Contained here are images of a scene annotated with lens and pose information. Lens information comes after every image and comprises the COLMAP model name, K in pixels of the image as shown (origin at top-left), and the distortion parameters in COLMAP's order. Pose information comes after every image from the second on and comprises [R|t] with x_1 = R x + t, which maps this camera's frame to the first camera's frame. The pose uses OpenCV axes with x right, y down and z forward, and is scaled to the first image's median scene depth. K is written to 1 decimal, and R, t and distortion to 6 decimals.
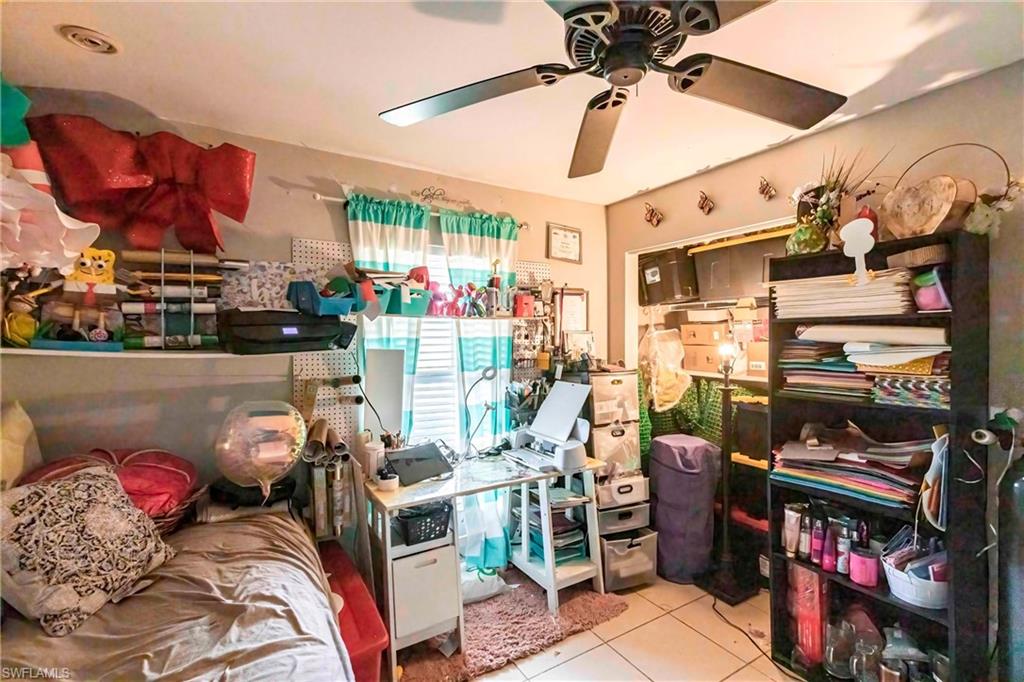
lens RADIAL K [[453.3, 0, 515.3], [0, 453.3, 341.7], [0, 0, 1]] dist [-0.000383, -0.000018]
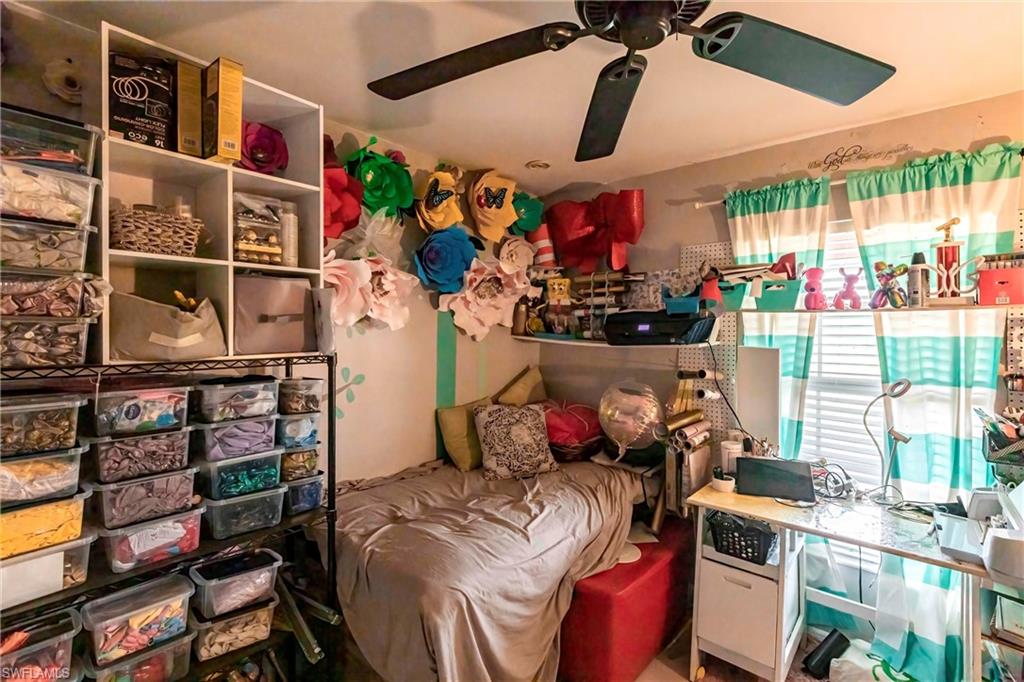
lens RADIAL K [[457.3, 0, 516.0], [0, 457.3, 329.0], [0, 0, 1]] dist [-0.001442, -0.000081]
pose [[0.302807, 0.000655, -0.953052, 0.464251], [-0.025480, 0.999648, -0.007408, -0.001137], [0.952711, 0.026527, 0.302717, 0.242218]]
